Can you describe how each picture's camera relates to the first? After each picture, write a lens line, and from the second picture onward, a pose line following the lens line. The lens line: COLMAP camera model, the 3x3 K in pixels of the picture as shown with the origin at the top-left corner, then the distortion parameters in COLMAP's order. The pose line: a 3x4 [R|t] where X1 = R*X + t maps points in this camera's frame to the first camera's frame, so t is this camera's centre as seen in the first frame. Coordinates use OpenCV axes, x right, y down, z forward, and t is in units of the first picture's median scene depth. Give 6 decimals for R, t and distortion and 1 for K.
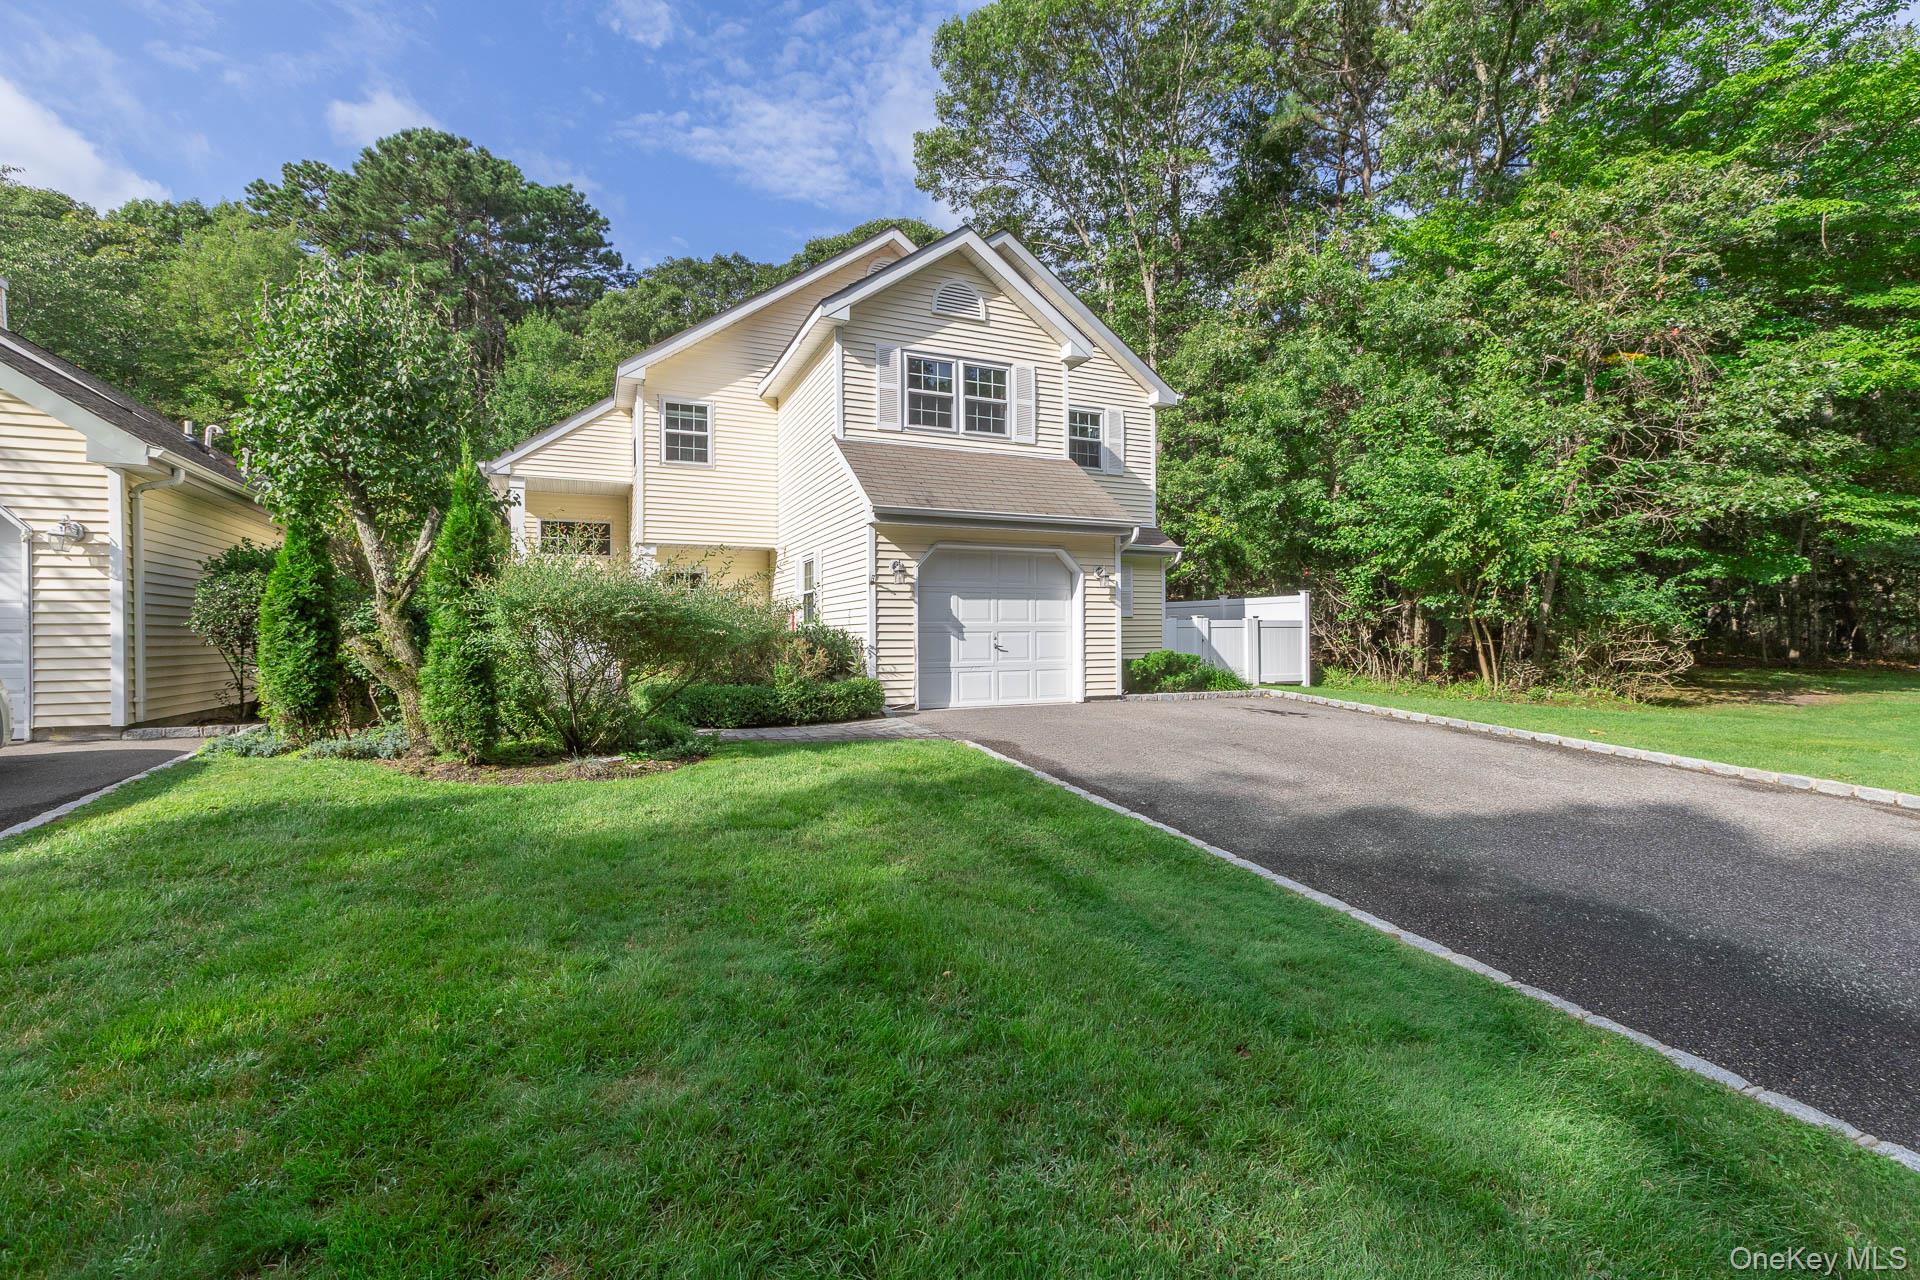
lens RADIAL K [[854.1, 0, 970.5], [0, 854.1, 637.0], [0, 0, 1]] dist [0.002121, -0.001504]
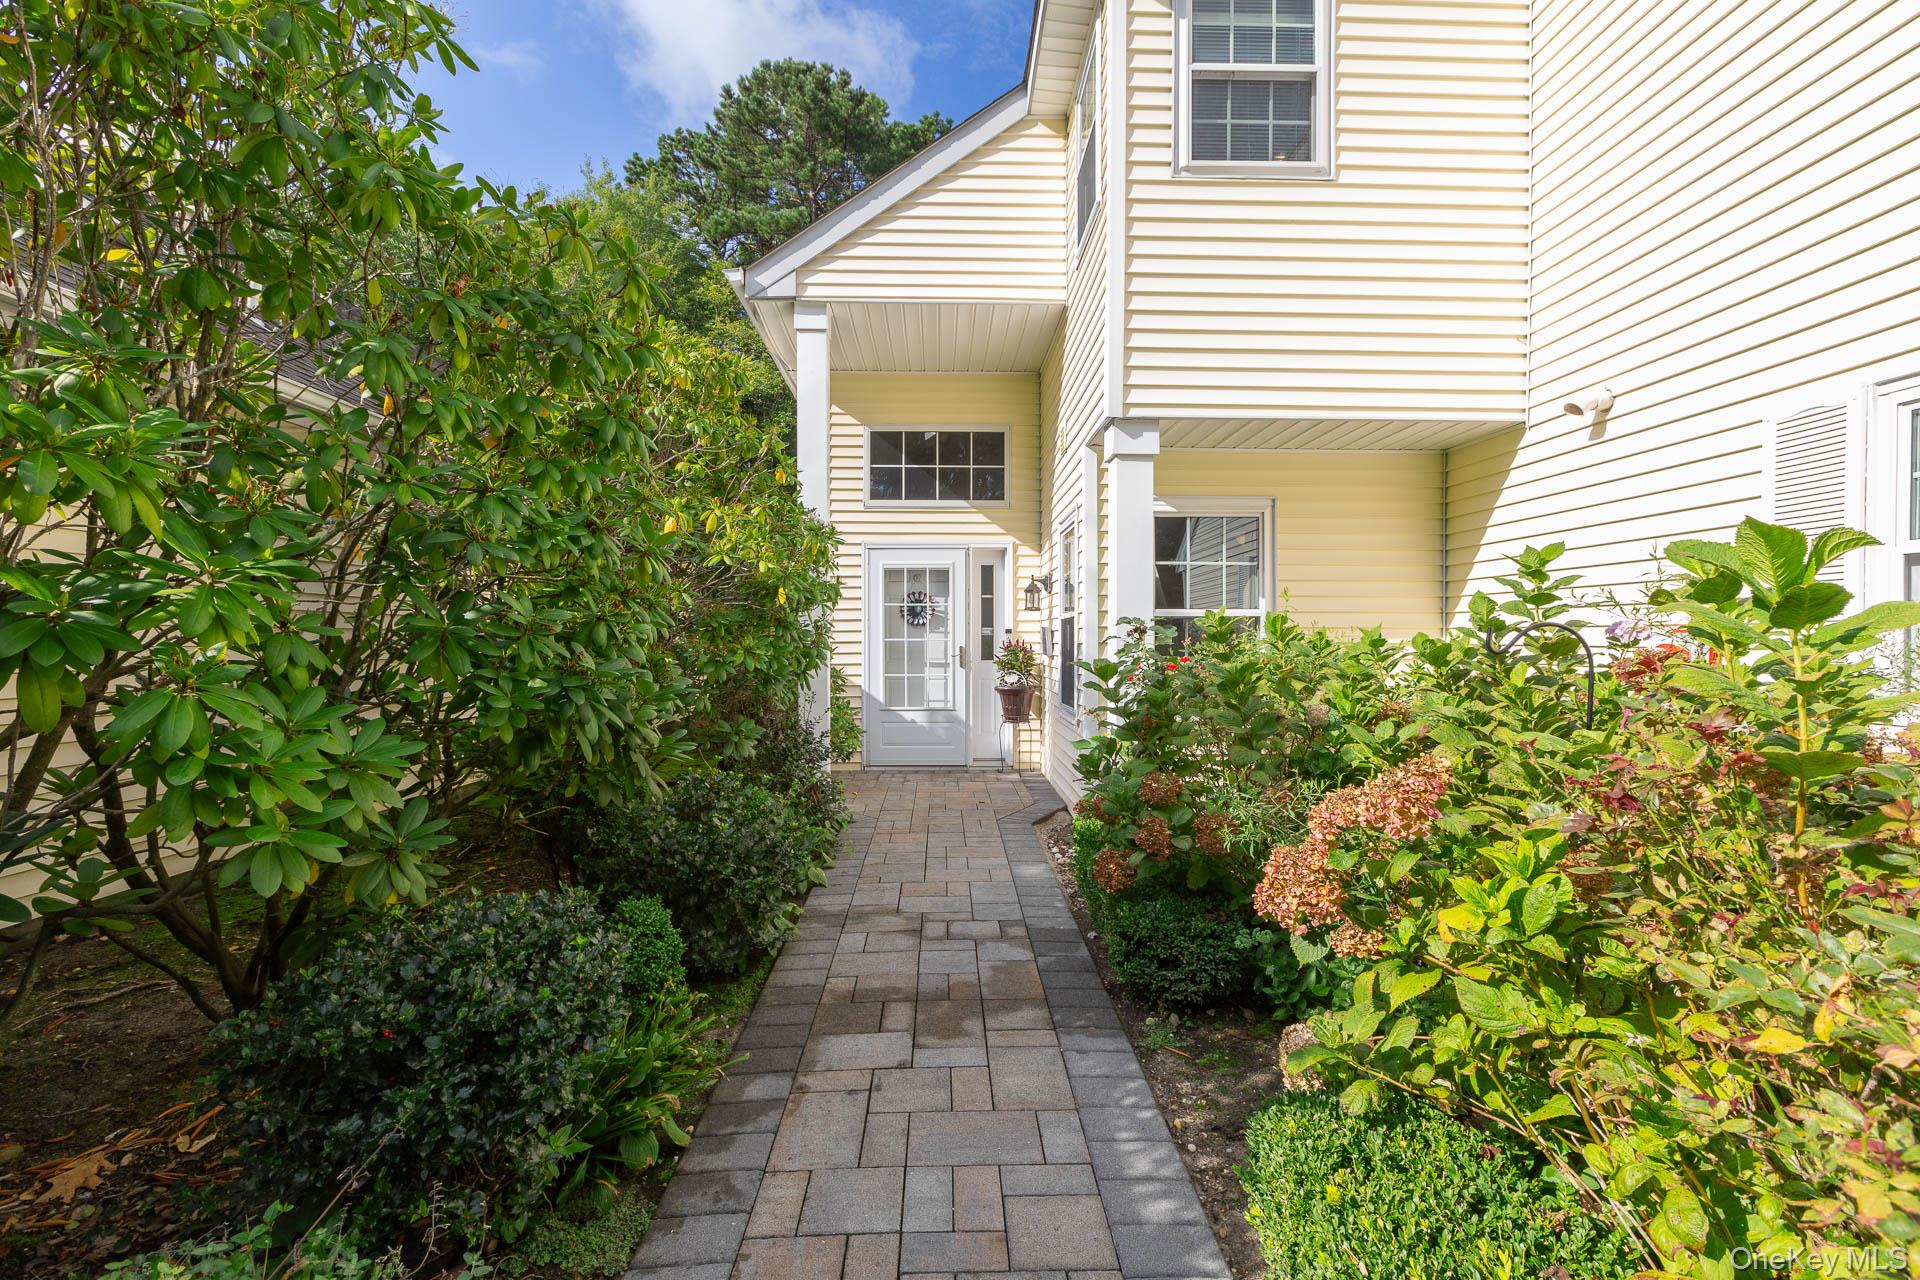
lens RADIAL K [[854.1, 0, 970.5], [0, 854.1, 637.0], [0, 0, 1]] dist [0.002121, -0.001504]
pose [[0.922547, 0.008221, -0.385796, -0.282712], [-0.008688, 0.999962, 0.000532, -0.023821], [0.385786, 0.002861, 0.922584, 0.616833]]
